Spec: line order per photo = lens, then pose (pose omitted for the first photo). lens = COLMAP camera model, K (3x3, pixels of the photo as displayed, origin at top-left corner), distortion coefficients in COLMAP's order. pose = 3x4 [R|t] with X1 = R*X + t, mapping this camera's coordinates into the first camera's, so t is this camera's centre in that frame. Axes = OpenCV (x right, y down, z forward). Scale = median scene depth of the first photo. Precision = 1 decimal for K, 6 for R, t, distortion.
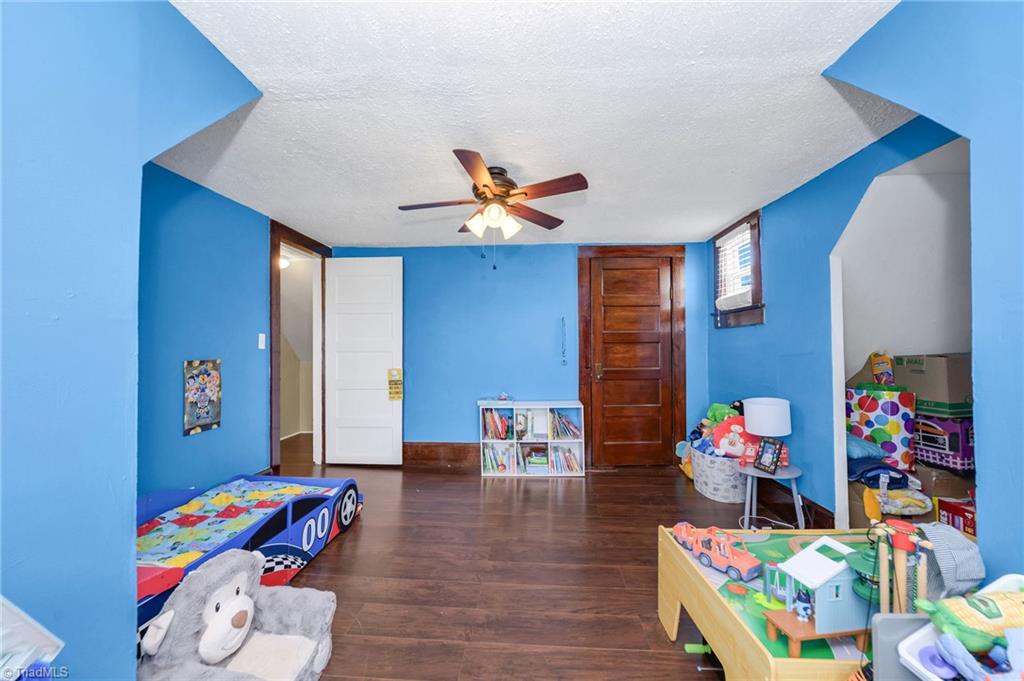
lens RADIAL K [[410.1, 0, 506.8], [0, 410.1, 342.6], [0, 0, 1]] dist [0.000090, -0.000001]
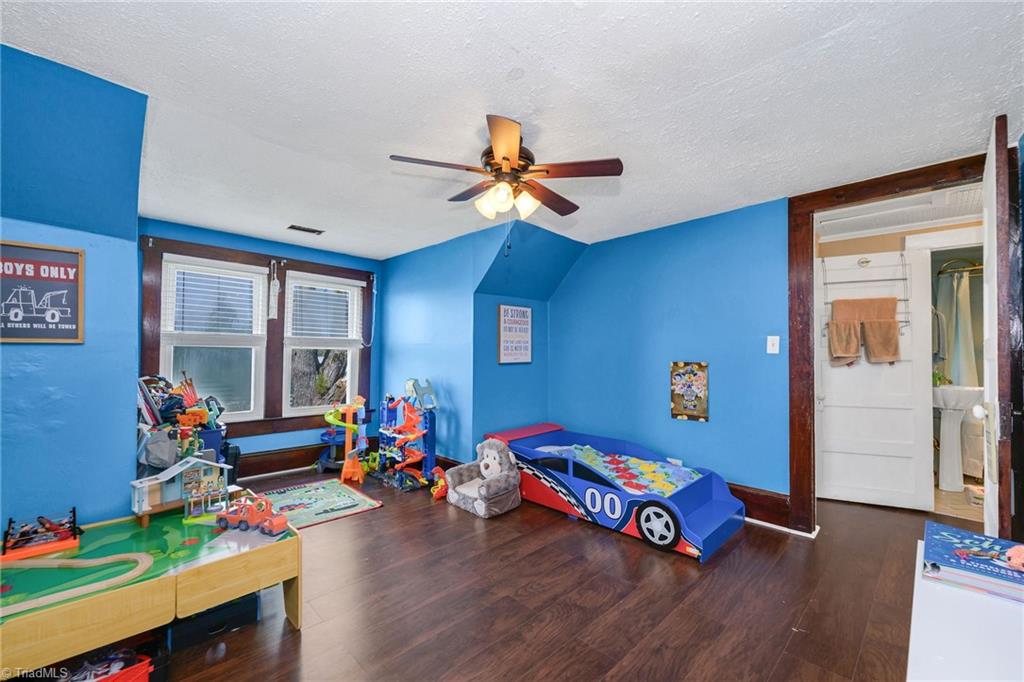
lens RADIAL K [[410.1, 0, 508.2], [0, 410.1, 347.9], [0, 0, 1]] dist [0.000090, -0.000001]
pose [[-0.693565, -0.014710, -0.720244, 0.528127], [0.008519, 0.999554, -0.028618, 0.030714], [0.720344, -0.025984, -0.693130, 1.471121]]
